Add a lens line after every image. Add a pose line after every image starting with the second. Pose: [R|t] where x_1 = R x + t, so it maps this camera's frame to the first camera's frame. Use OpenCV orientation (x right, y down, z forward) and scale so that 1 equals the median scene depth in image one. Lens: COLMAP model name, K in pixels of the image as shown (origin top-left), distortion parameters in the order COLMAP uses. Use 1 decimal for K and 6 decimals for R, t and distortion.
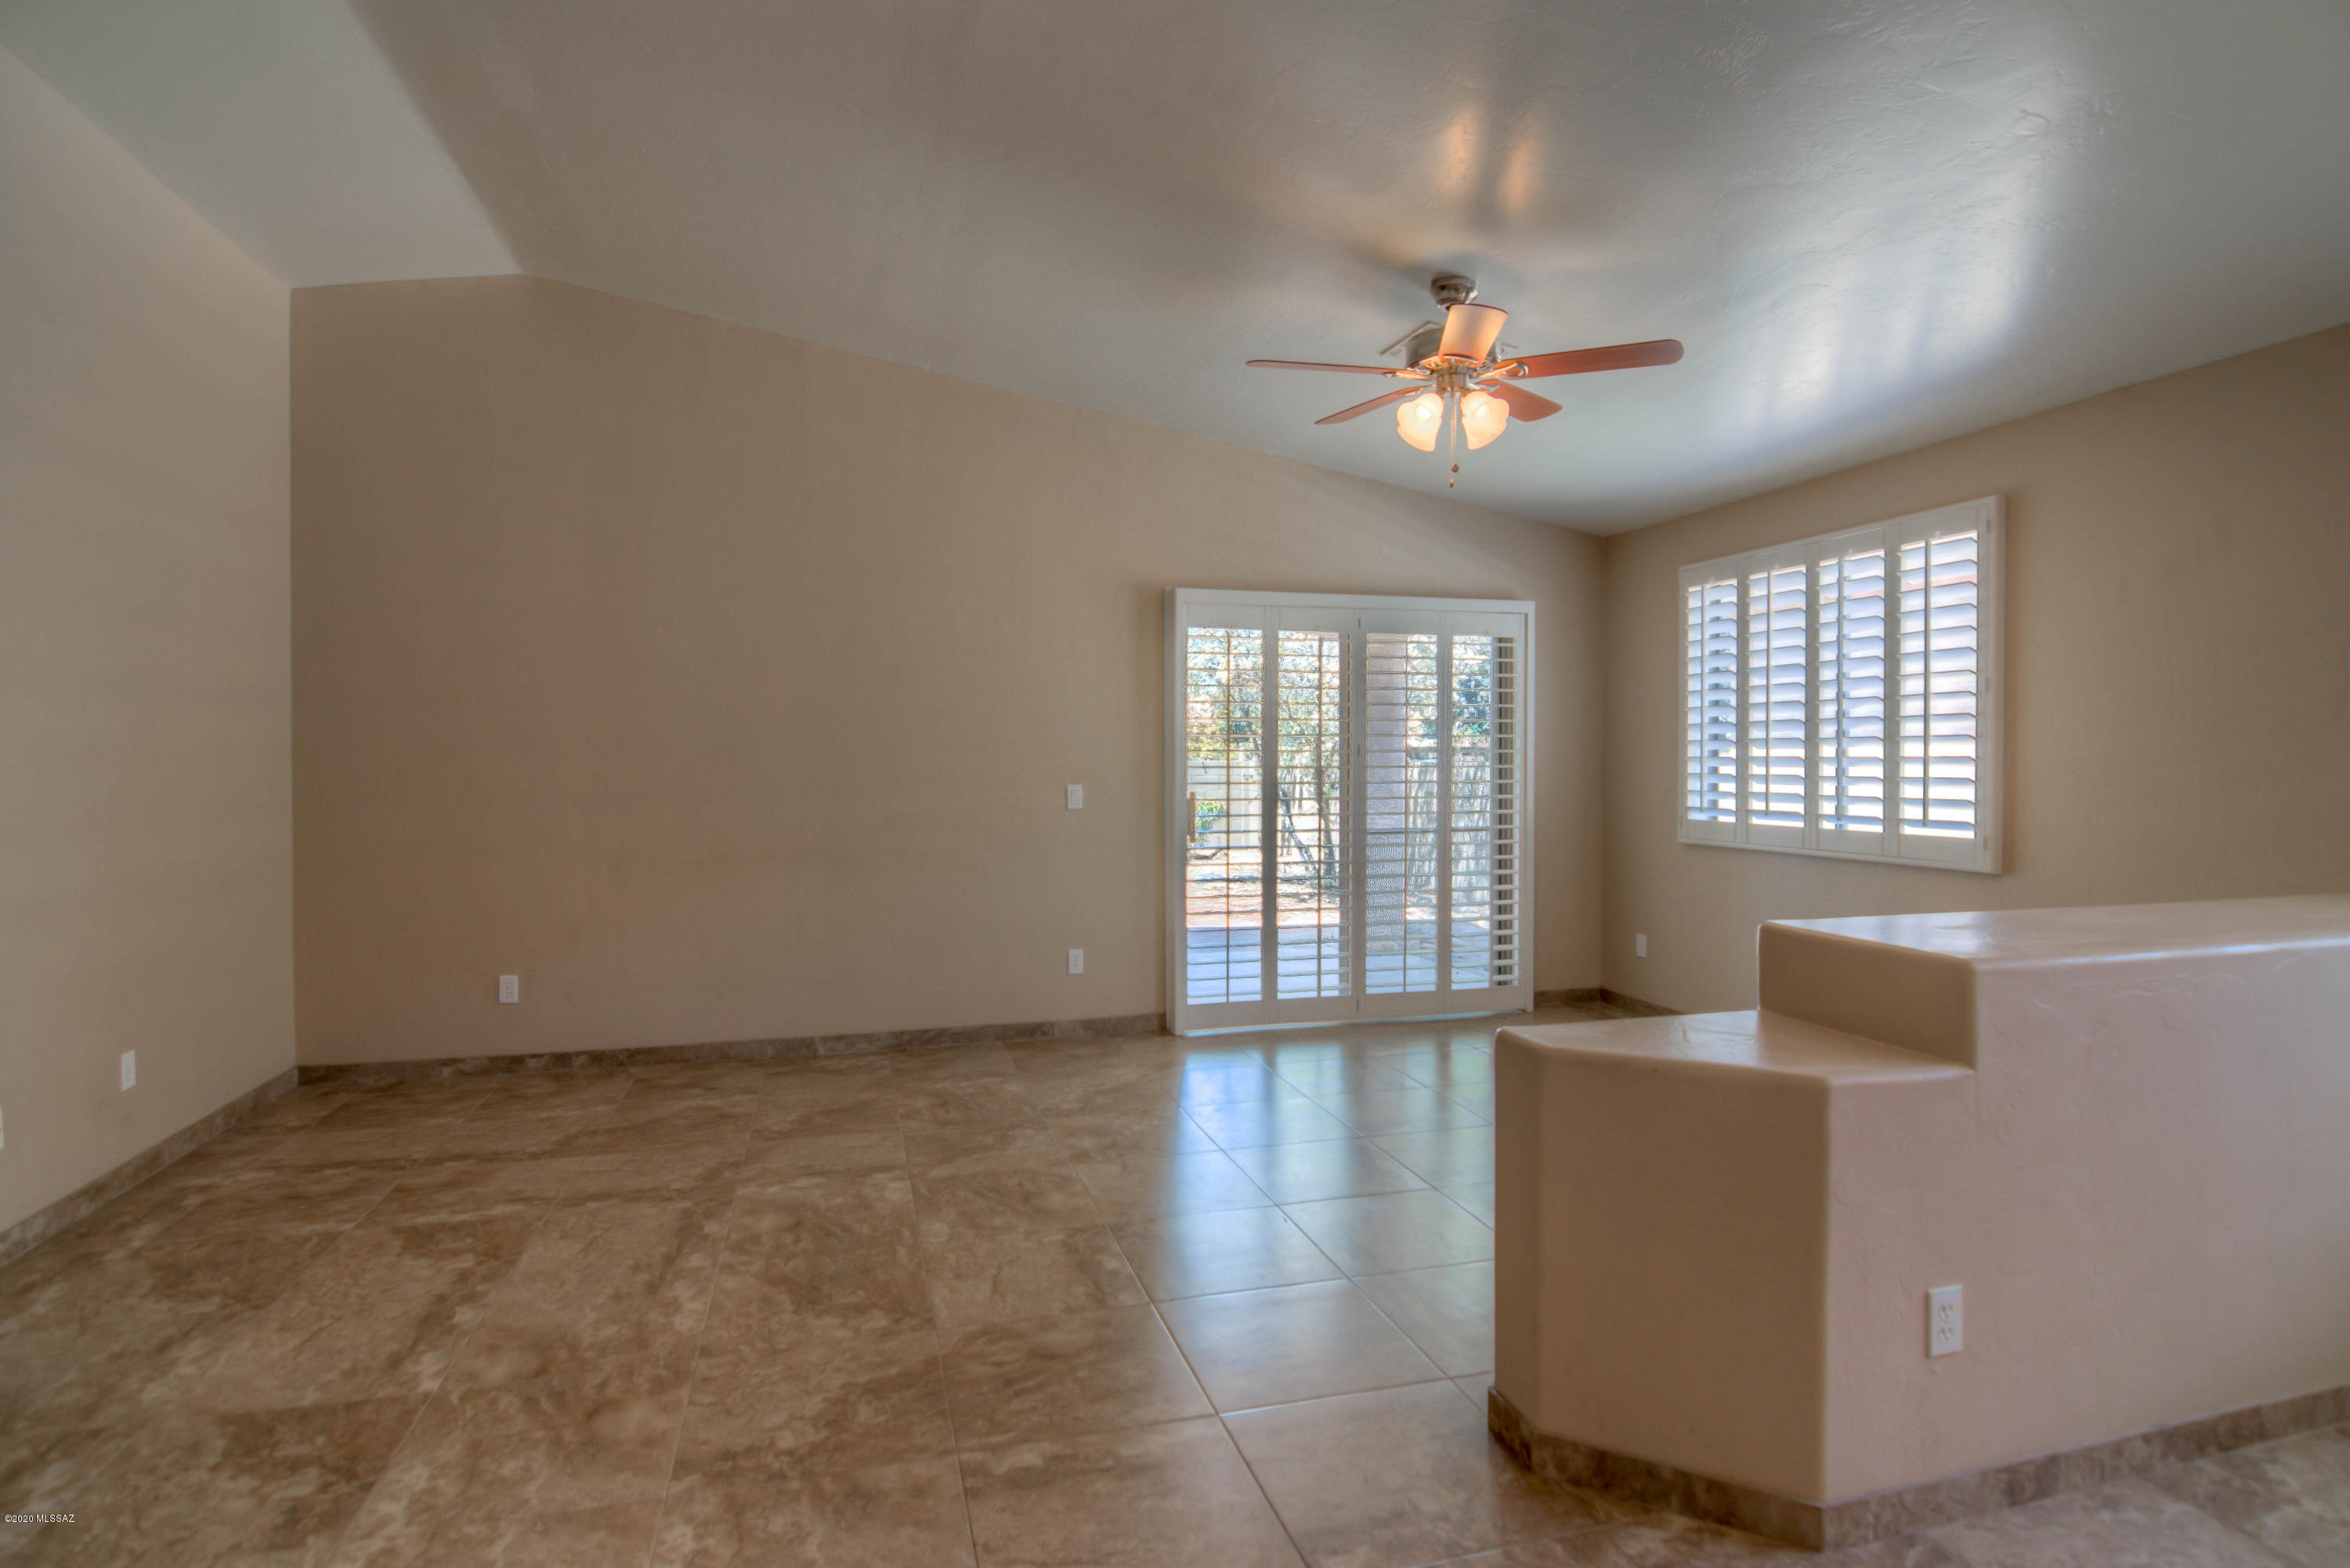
lens RADIAL K [[1200.4, 0, 1175.0], [0, 1200.4, 784.0], [0, 0, 1]] dist [-0.014395, -0.001718]
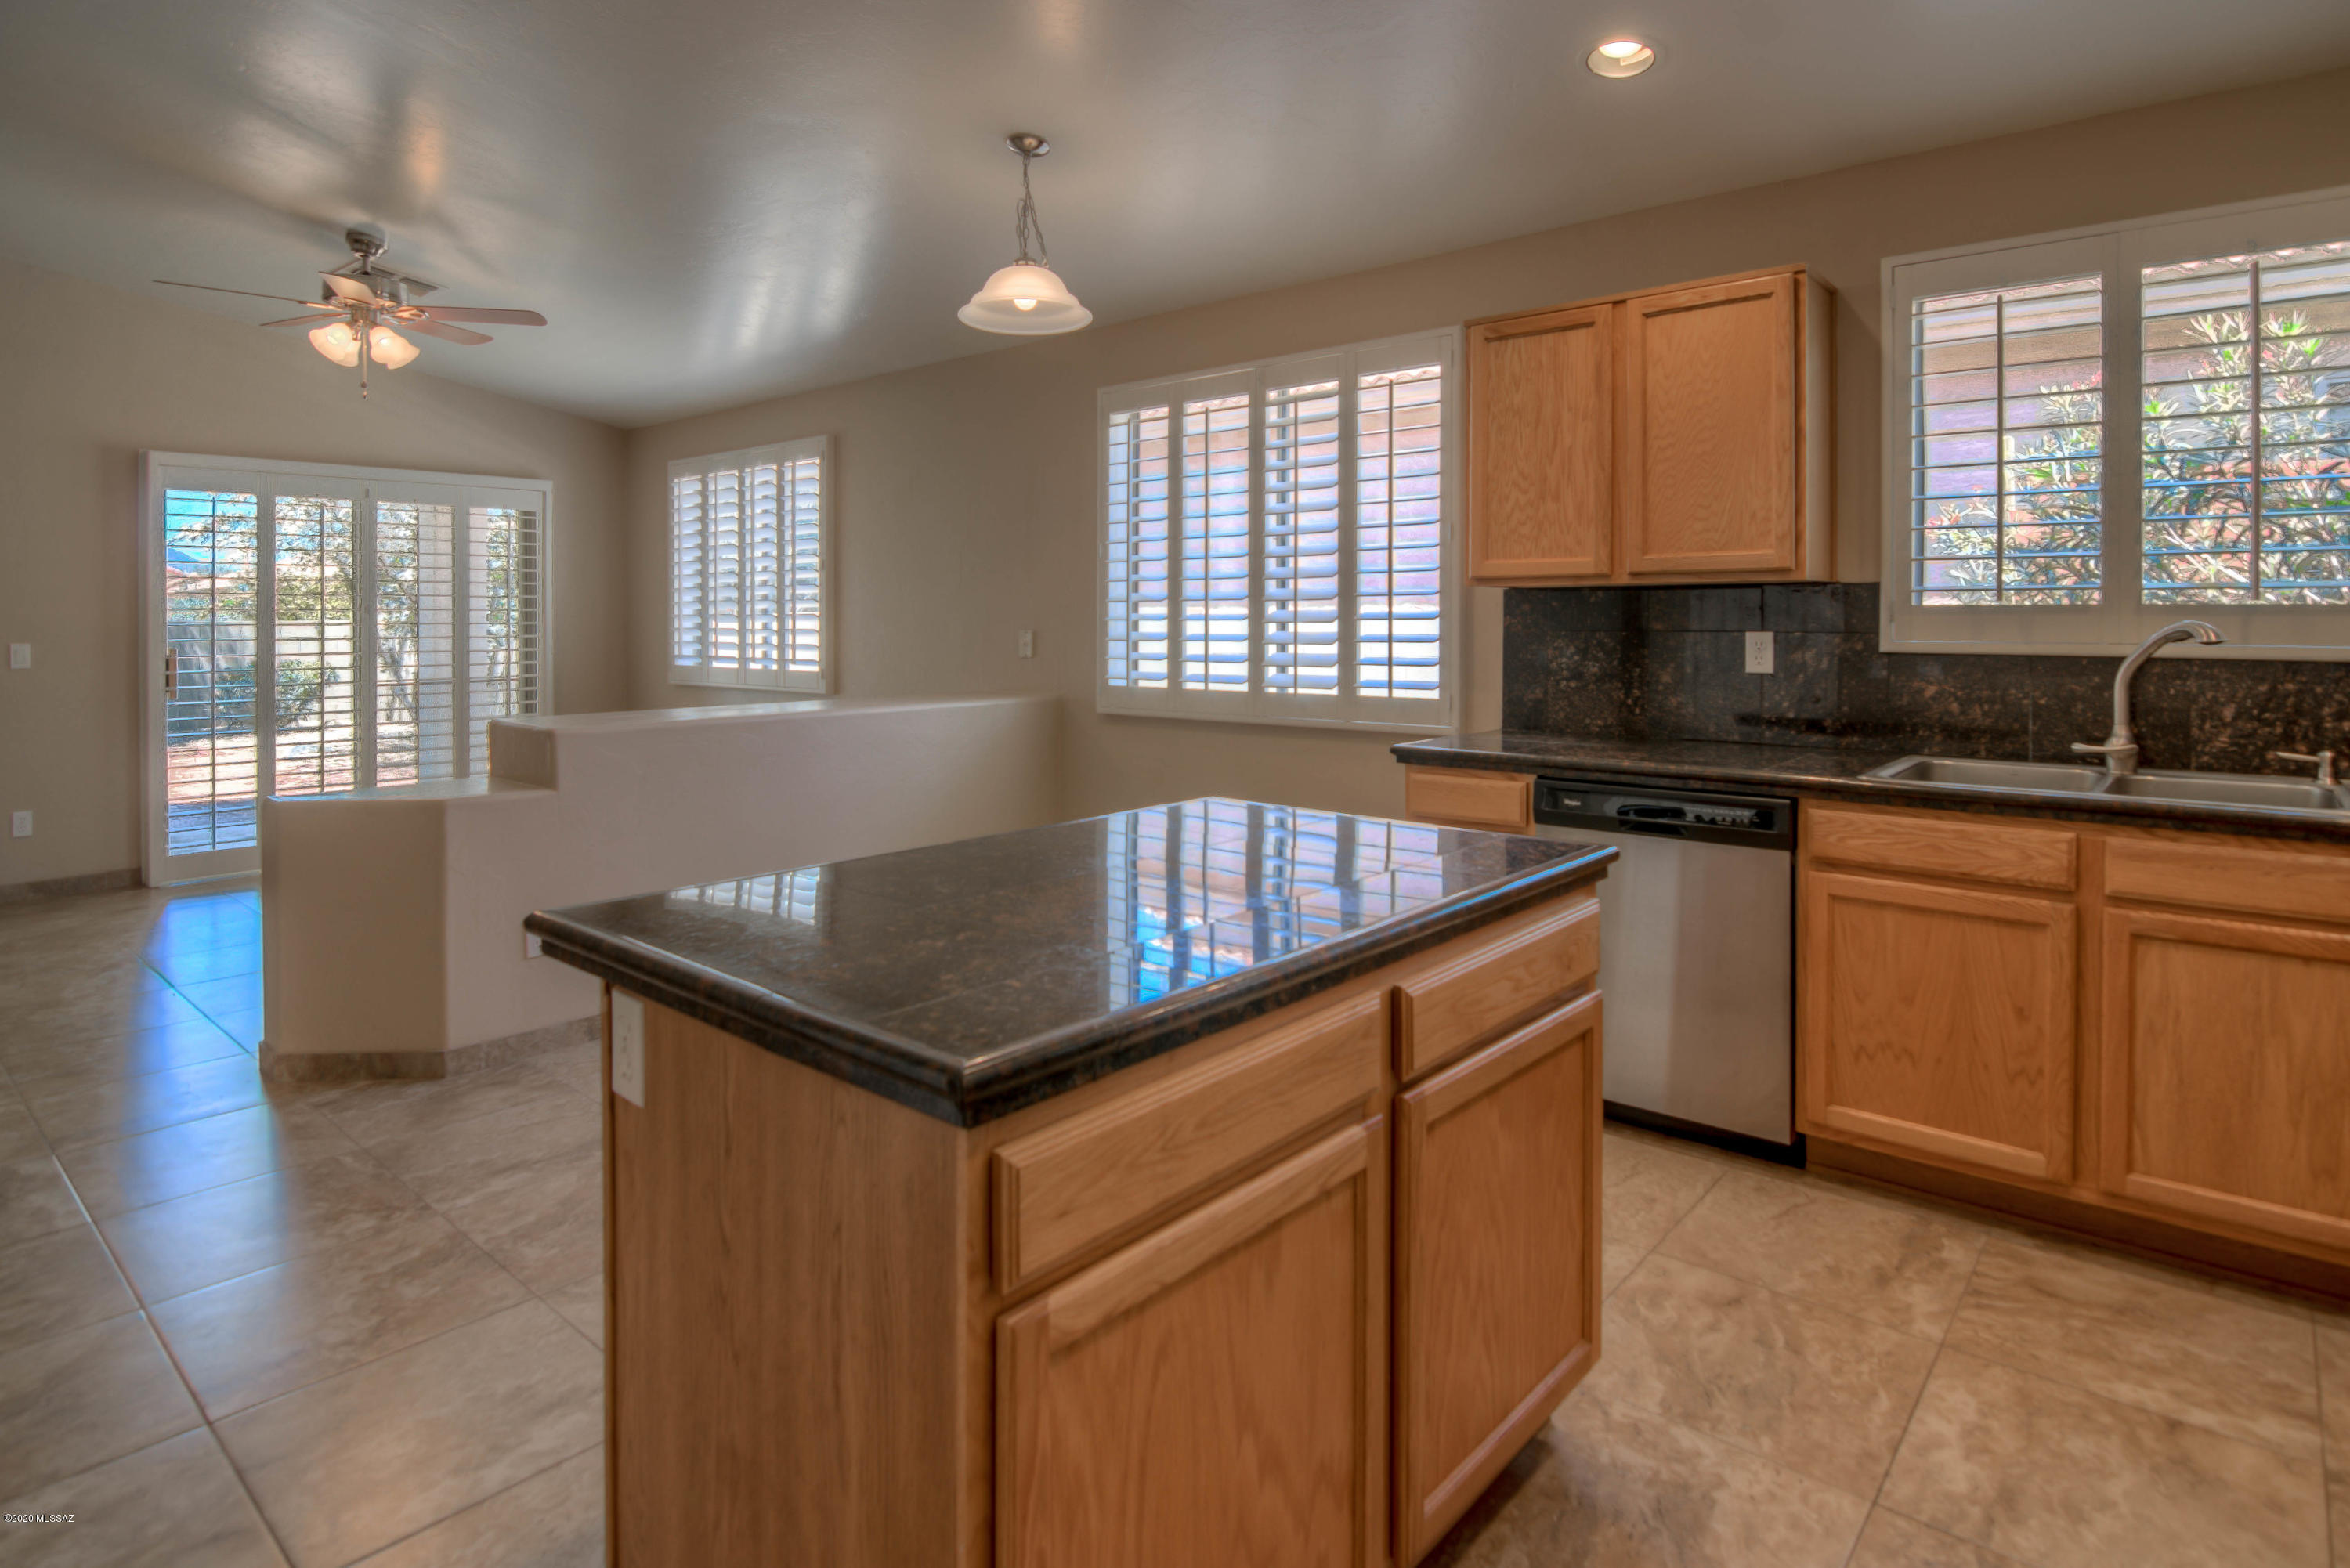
lens RADIAL K [[1240.9, 0, 1177.5], [0, 1240.9, 621.8], [0, 0, 1]] dist [-0.019174, -0.000882]
pose [[0.827928, -0.002745, 0.560828, 0.161094], [0.012869, 0.999818, -0.014103, 0.010451], [-0.560687, 0.018894, 0.827812, -0.404964]]
